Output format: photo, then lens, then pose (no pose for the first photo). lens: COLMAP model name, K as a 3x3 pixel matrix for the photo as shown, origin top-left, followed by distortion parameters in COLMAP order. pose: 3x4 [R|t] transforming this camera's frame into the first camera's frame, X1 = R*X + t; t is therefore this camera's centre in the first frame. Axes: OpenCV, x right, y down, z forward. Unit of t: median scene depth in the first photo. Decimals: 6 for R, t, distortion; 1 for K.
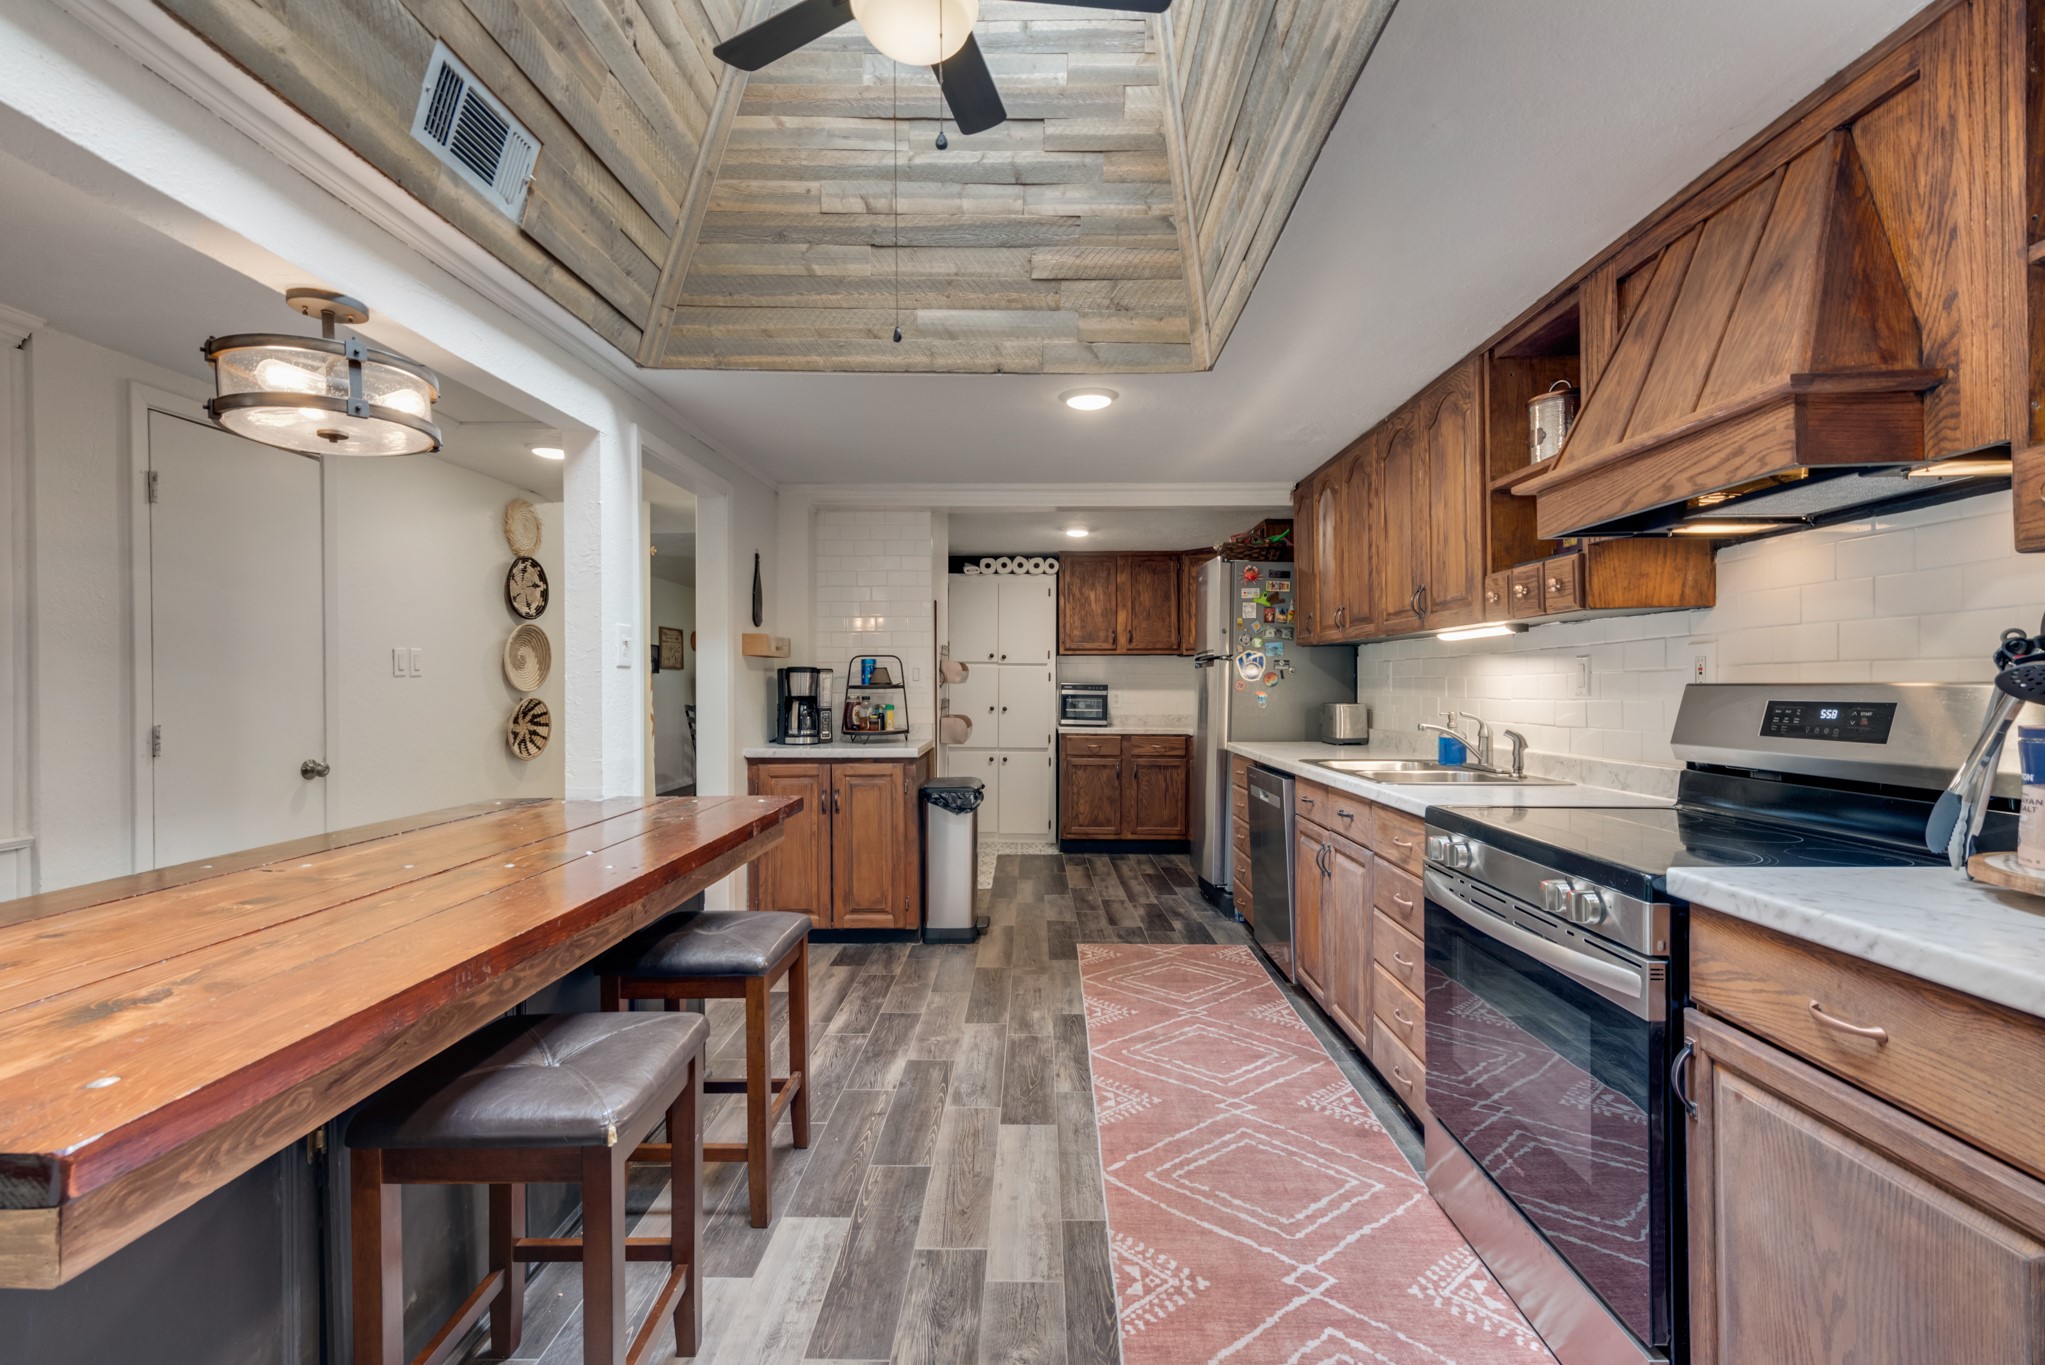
lens RADIAL K [[880.0, 0, 1023.9], [0, 880.0, 687.5], [0, 0, 1]] dist [0.014643, -0.006027]
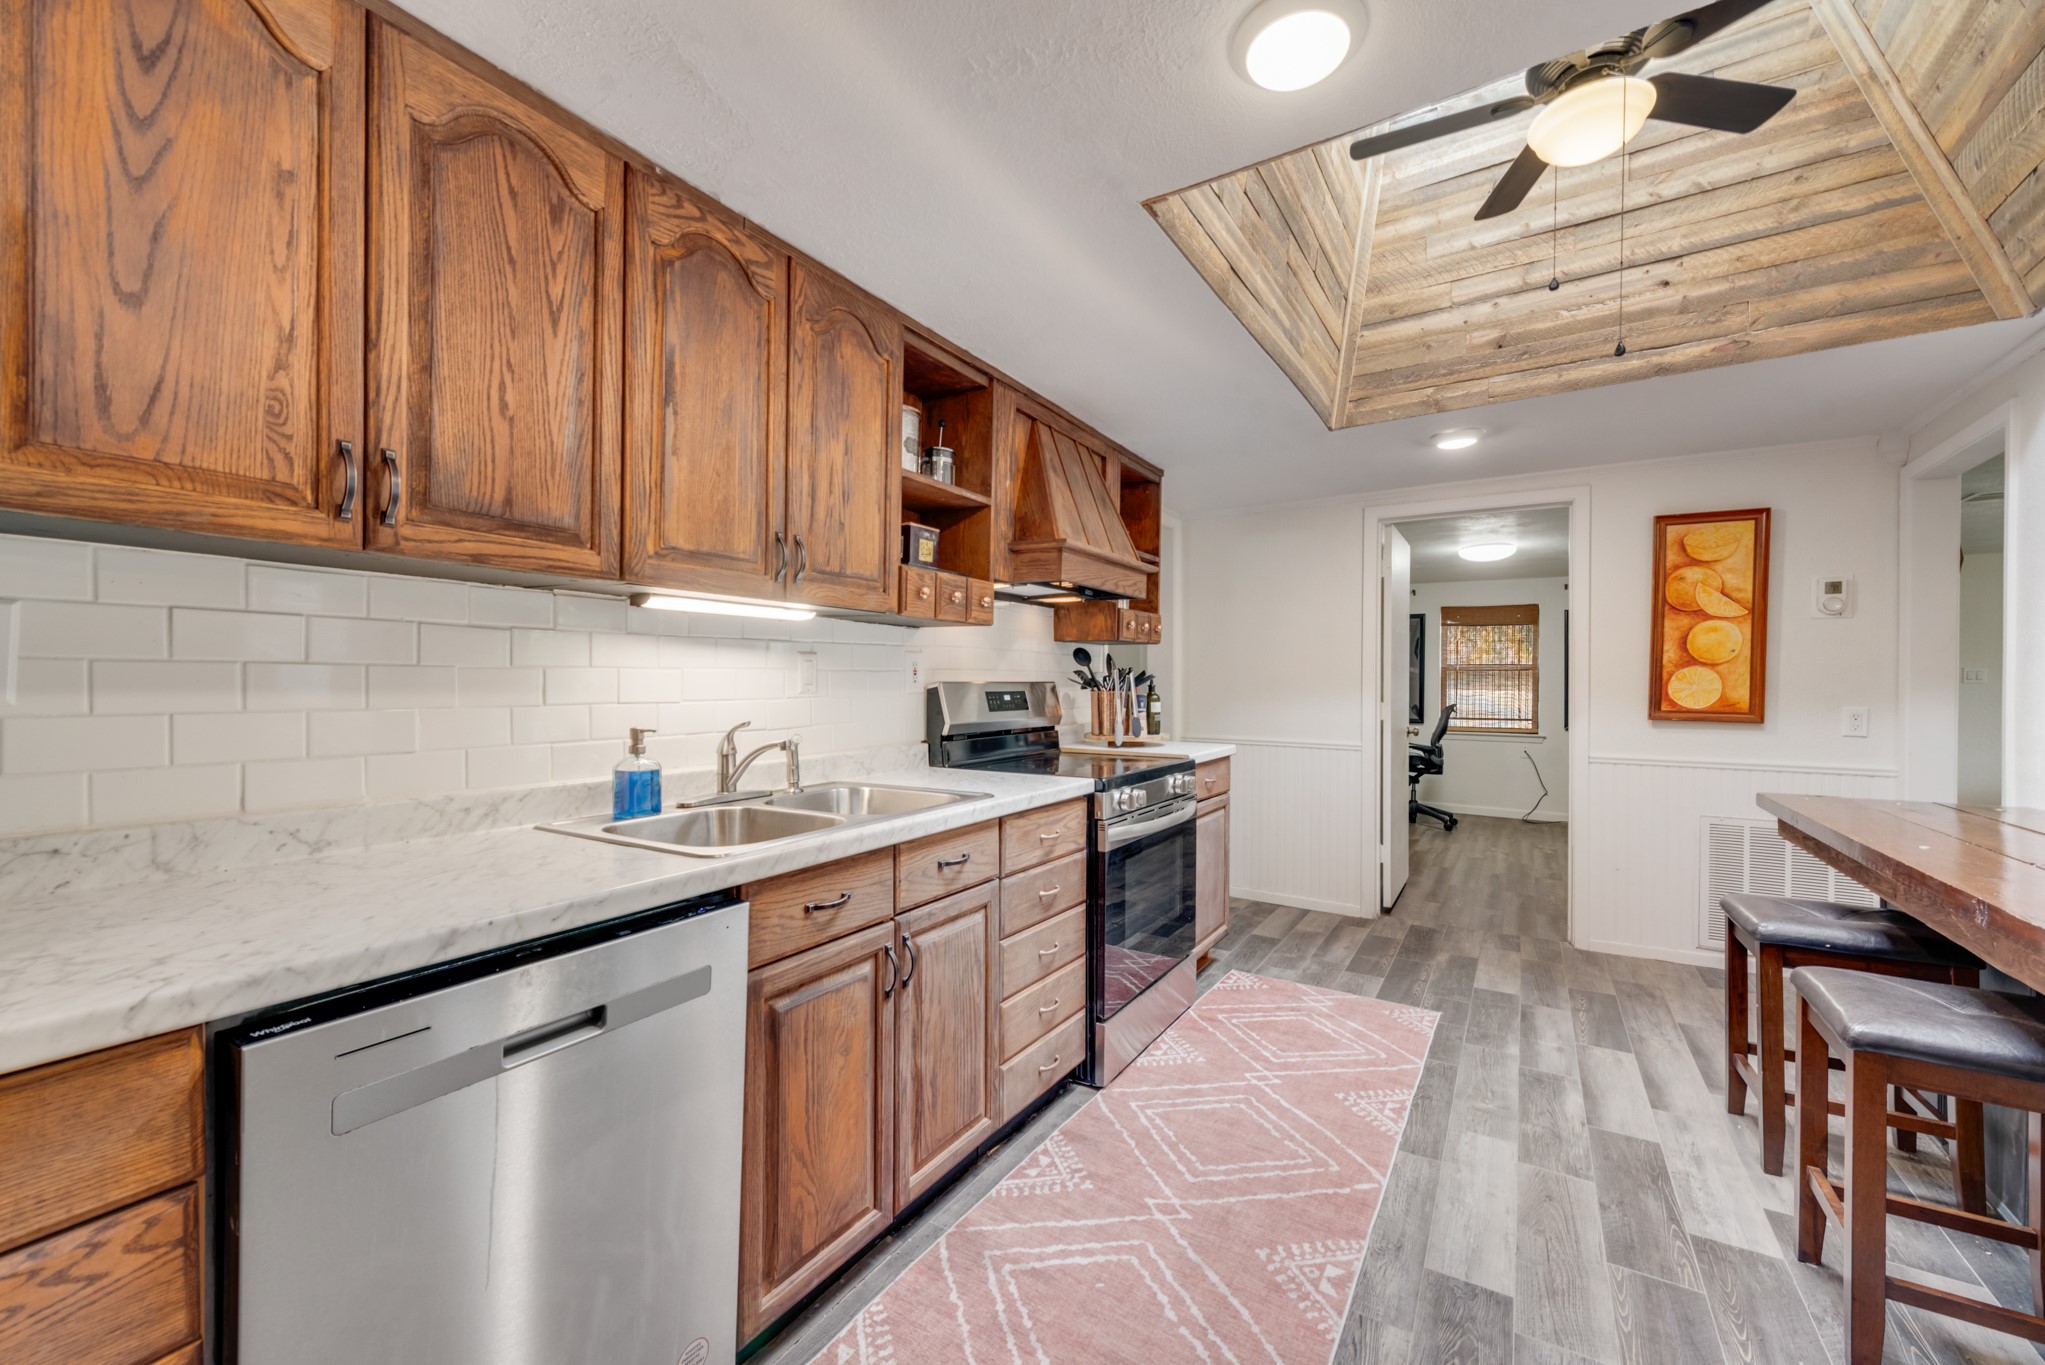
lens RADIAL K [[809.7, 0, 1019.1], [0, 809.7, 687.9], [0, 0, 1]] dist [0.015898, -0.002788]
pose [[-0.856916, -0.001083, 0.515454, -0.021777], [0.002989, 0.999971, 0.007070, -0.002650], [-0.515447, 0.007600, -0.856888, 1.519114]]
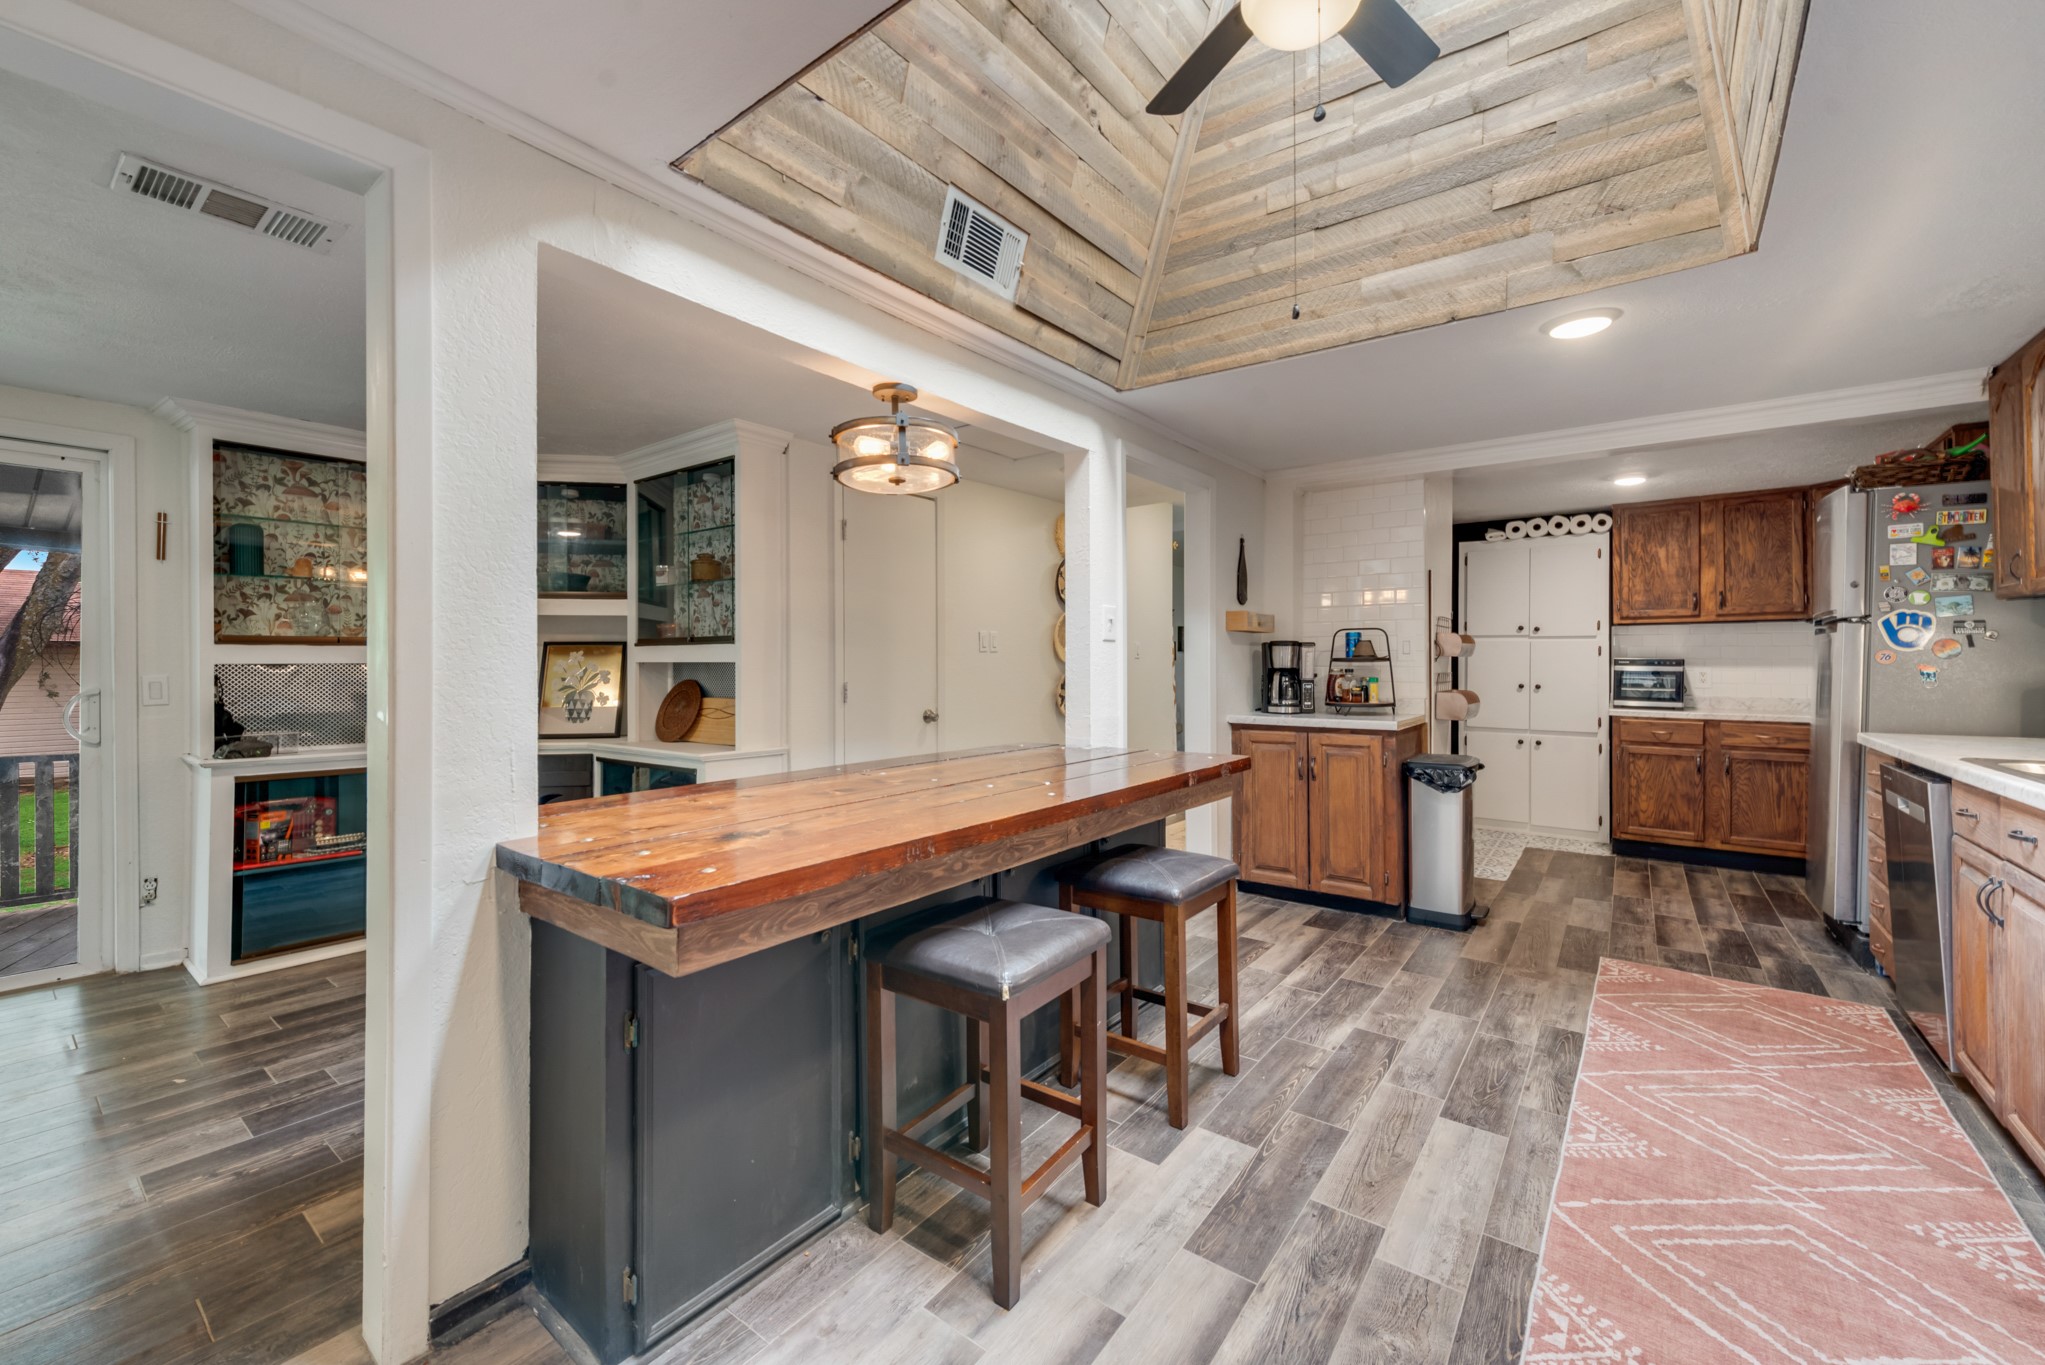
lens RADIAL K [[819.9, 0, 1024.8], [0, 819.9, 661.2], [0, 0, 1]] dist [0.019083, -0.004094]
pose [[0.810116, -0.001480, -0.586267, 0.115077], [-0.003024, 0.999973, -0.006703, 0.013562], [0.586261, 0.007203, 0.810090, 0.017561]]
